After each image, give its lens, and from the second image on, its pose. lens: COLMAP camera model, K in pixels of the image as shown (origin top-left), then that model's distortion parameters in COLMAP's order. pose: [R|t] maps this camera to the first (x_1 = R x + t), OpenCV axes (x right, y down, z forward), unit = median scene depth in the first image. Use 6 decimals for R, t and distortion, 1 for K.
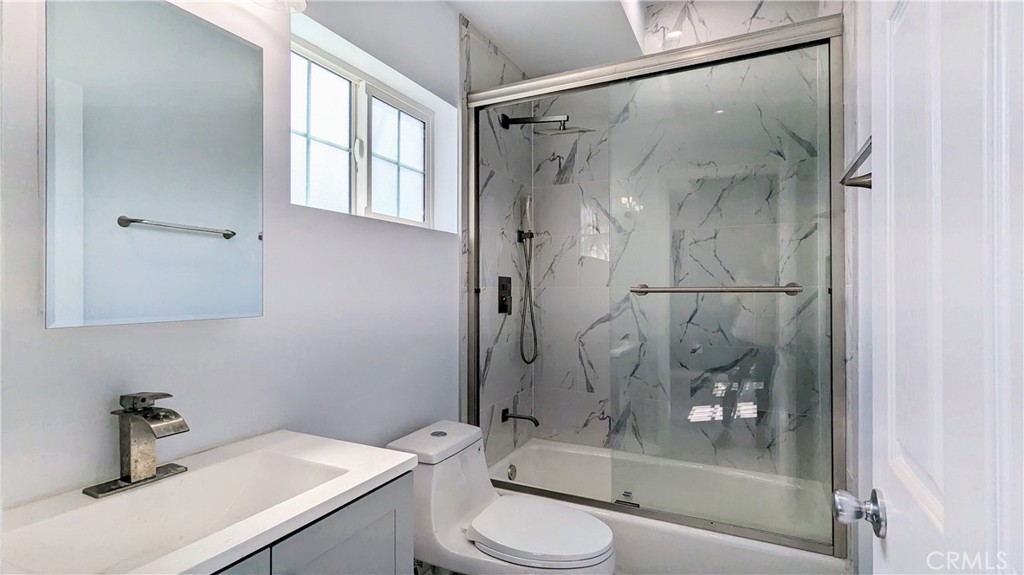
lens RADIAL K [[490.8, 0, 513.8], [0, 490.8, 287.2], [0, 0, 1]] dist [-0.005204, 0.003317]
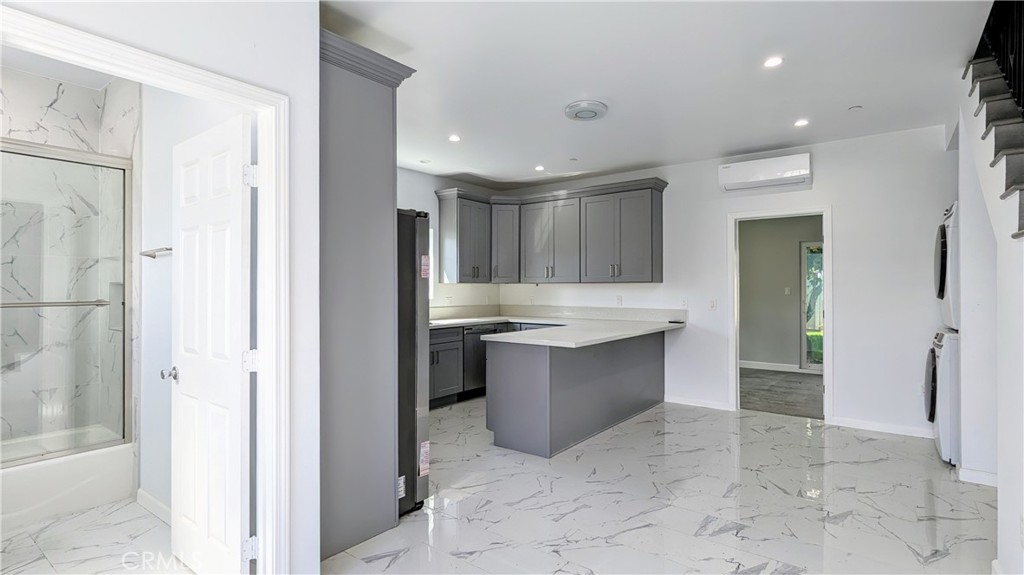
lens RADIAL K [[490.8, 0, 512.7], [0, 490.8, 288.7], [0, 0, 1]] dist [-0.005204, 0.003317]
pose [[0.192081, 0.008996, 0.981338, -0.755942], [-0.000974, 0.999959, -0.008976, -0.027524], [-0.981379, 0.000768, 0.192082, -0.680514]]
